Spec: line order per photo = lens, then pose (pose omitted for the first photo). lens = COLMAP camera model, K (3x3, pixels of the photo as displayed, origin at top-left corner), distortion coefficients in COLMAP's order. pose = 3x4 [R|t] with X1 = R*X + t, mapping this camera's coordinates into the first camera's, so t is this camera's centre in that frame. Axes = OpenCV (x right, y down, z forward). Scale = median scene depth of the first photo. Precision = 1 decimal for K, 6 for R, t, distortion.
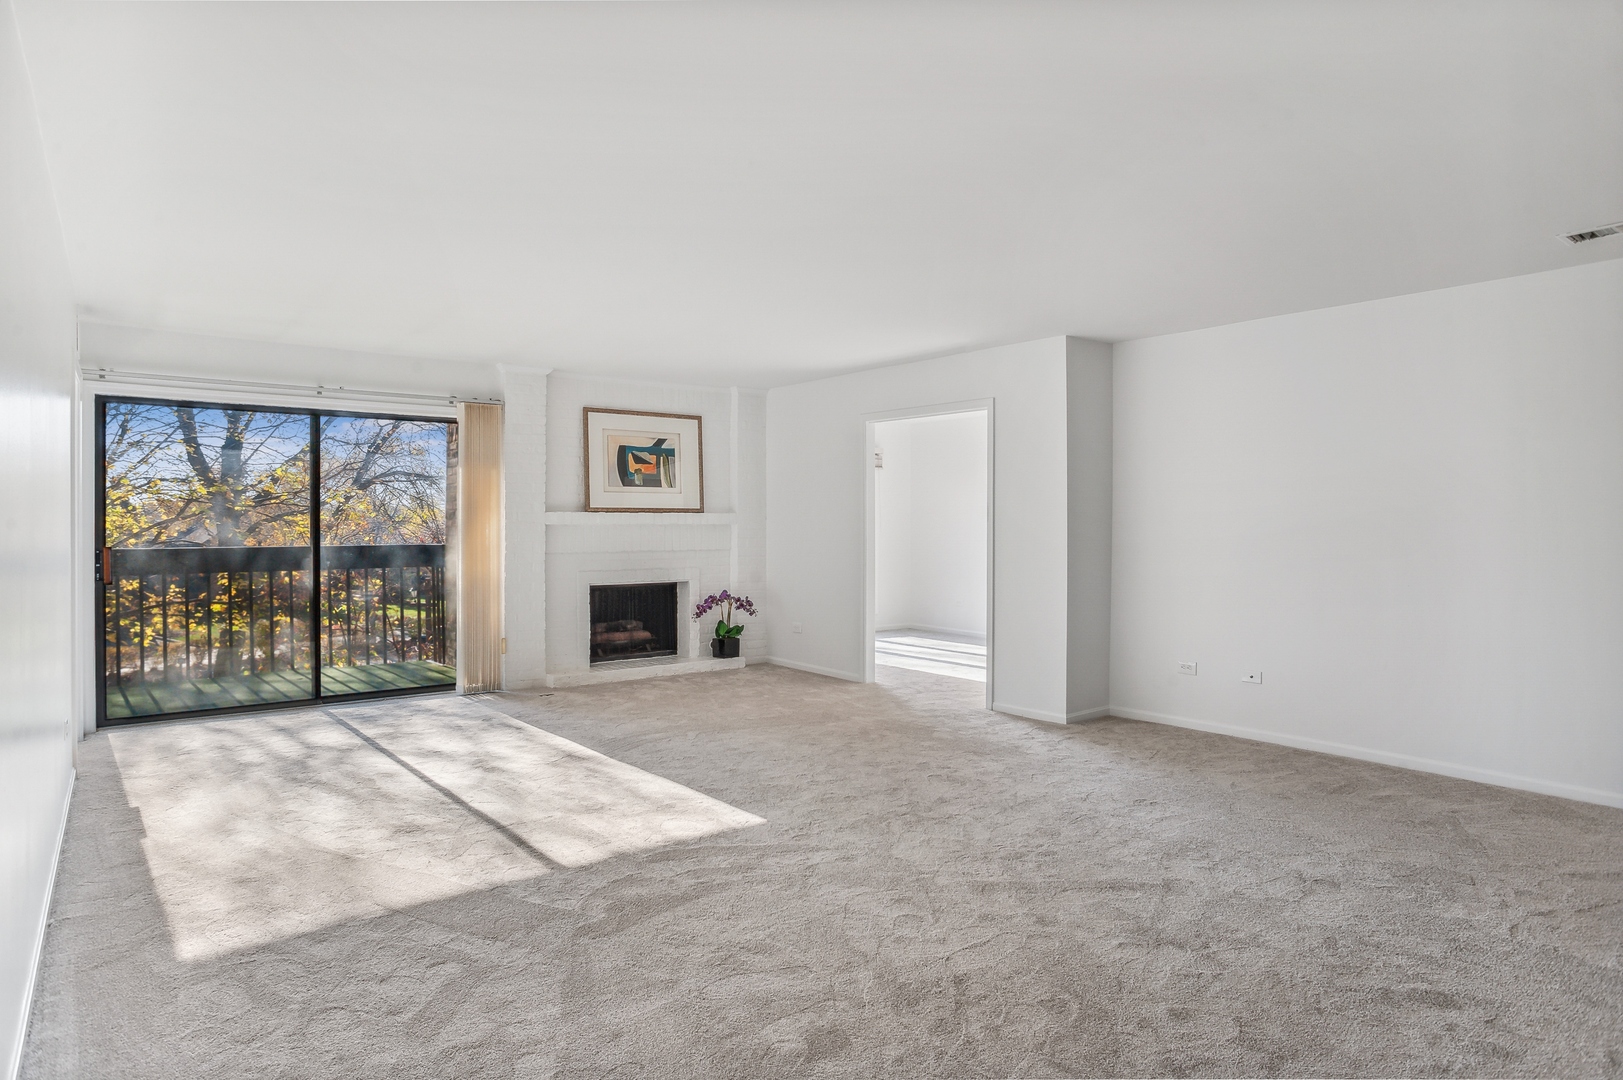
lens RADIAL K [[930.9, 0, 871.3], [0, 930.9, 528.6], [0, 0, 1]] dist [-0.028008, 0.008644]
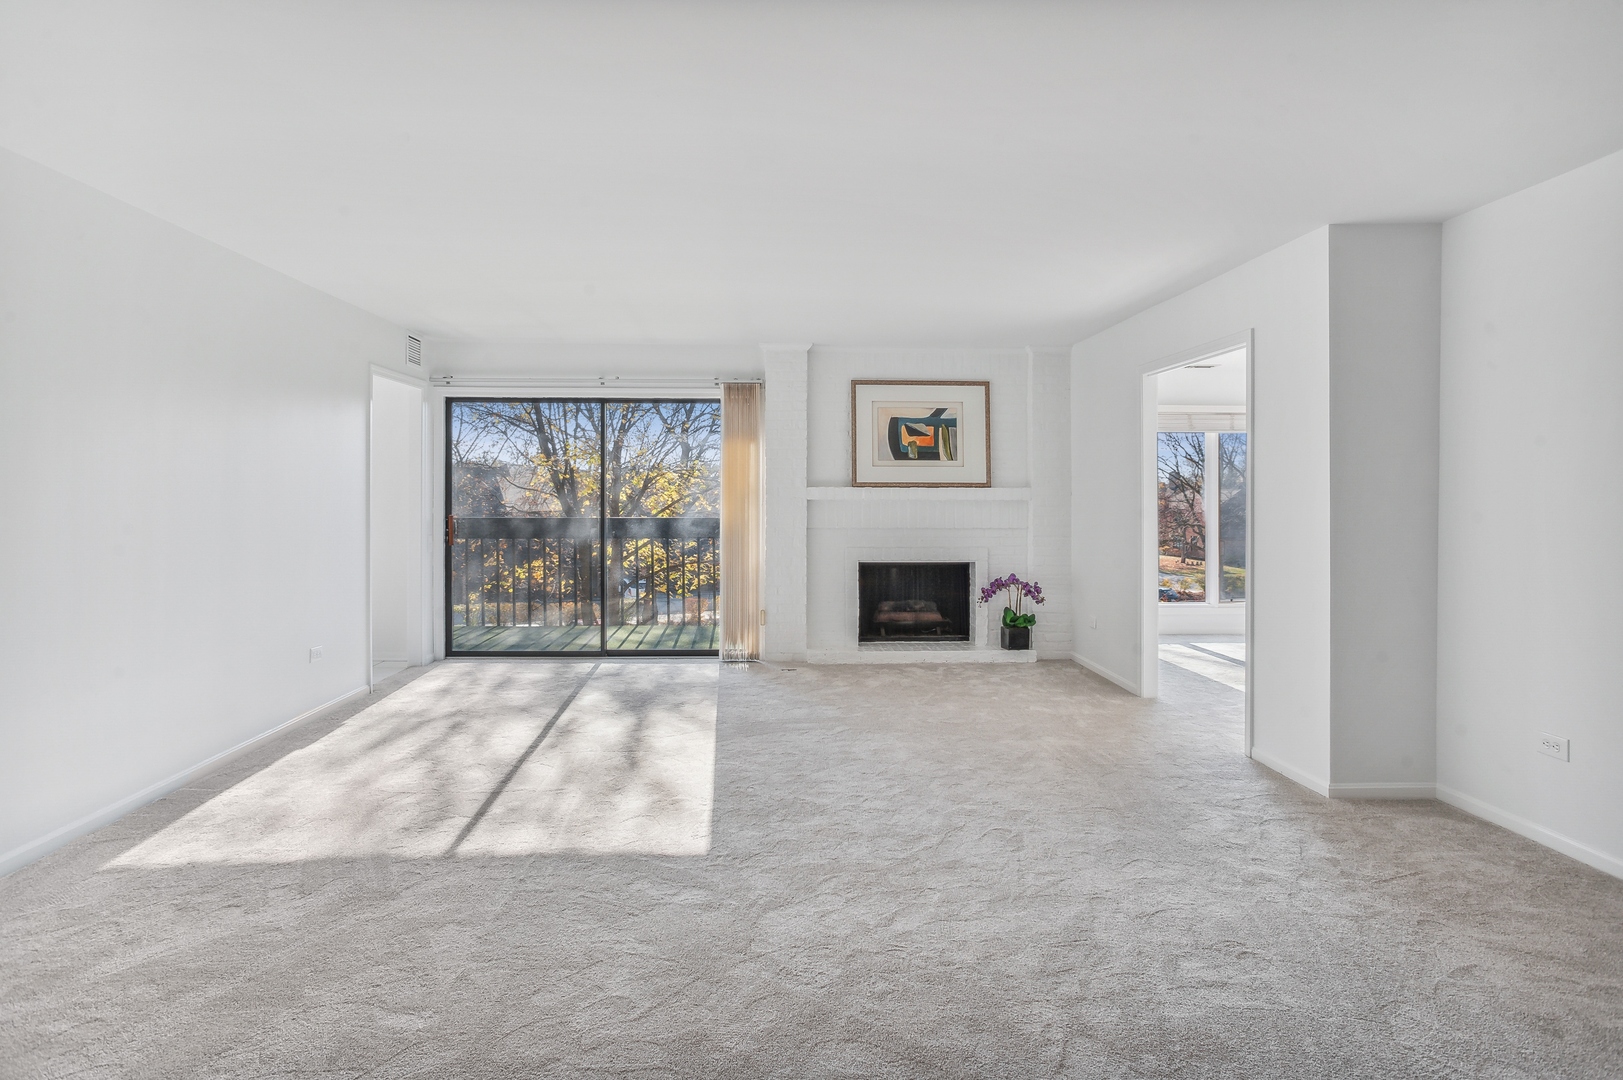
lens RADIAL K [[930.9, 0, 782.0], [0, 930.9, 494.5], [0, 0, 1]] dist [-0.028008, 0.008644]
pose [[0.794759, 0.000841, -0.606925, 0.220125], [-0.007546, 0.999935, -0.008495, -0.000919], [0.606878, 0.011331, 0.794714, 0.162807]]
